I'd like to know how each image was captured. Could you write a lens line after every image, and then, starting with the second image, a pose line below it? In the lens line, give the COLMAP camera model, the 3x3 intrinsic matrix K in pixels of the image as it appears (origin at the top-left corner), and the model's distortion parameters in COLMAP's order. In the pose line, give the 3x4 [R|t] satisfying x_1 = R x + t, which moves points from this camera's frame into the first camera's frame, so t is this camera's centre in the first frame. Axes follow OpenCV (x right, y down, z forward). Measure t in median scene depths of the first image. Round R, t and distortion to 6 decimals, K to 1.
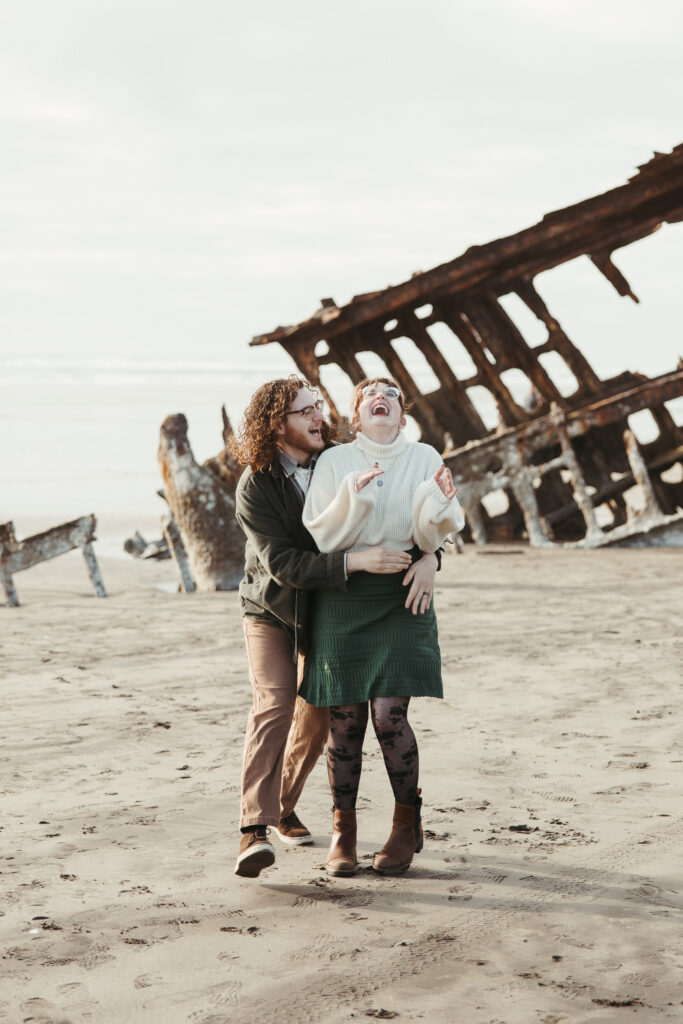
lens RADIAL K [[2510.4, 0, 341.5], [0, 2510.4, 512.0], [0, 0, 1]] dist [-0.246108, 0.673353]
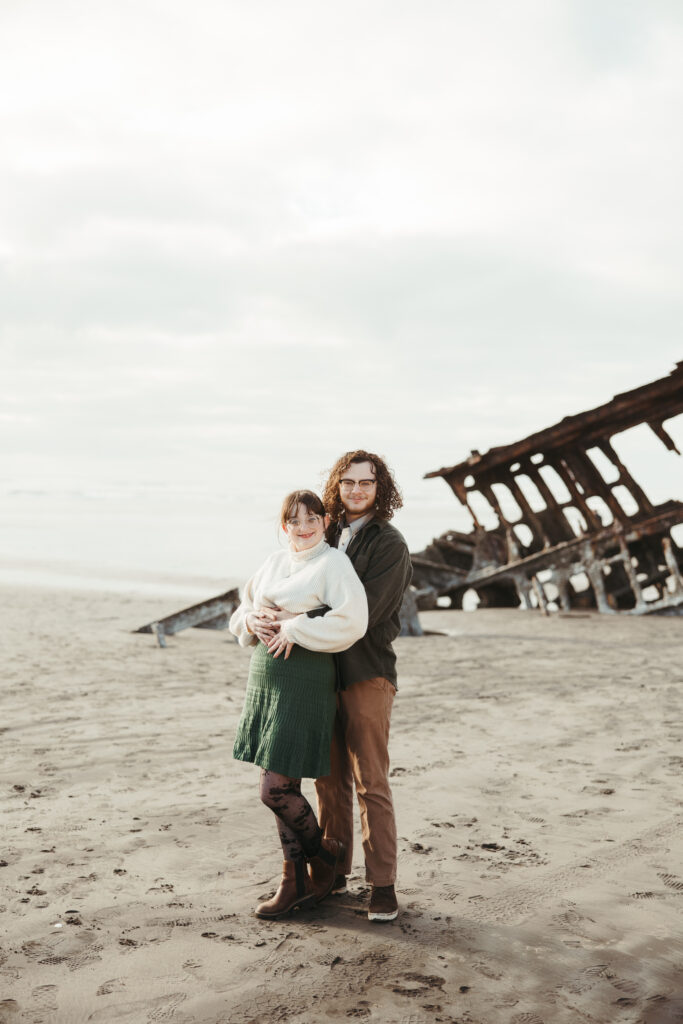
lens RADIAL K [[1461.2, 0, 289.6], [0, 1461.2, 516.1], [0, 0, 1]] dist [-0.028141, -0.084028]
pose [[0.986526, 0.021058, -0.162242, 0.039771], [-0.028129, 0.998746, -0.041406, -0.003396], [0.161167, 0.045412, 0.985882, 0.111219]]
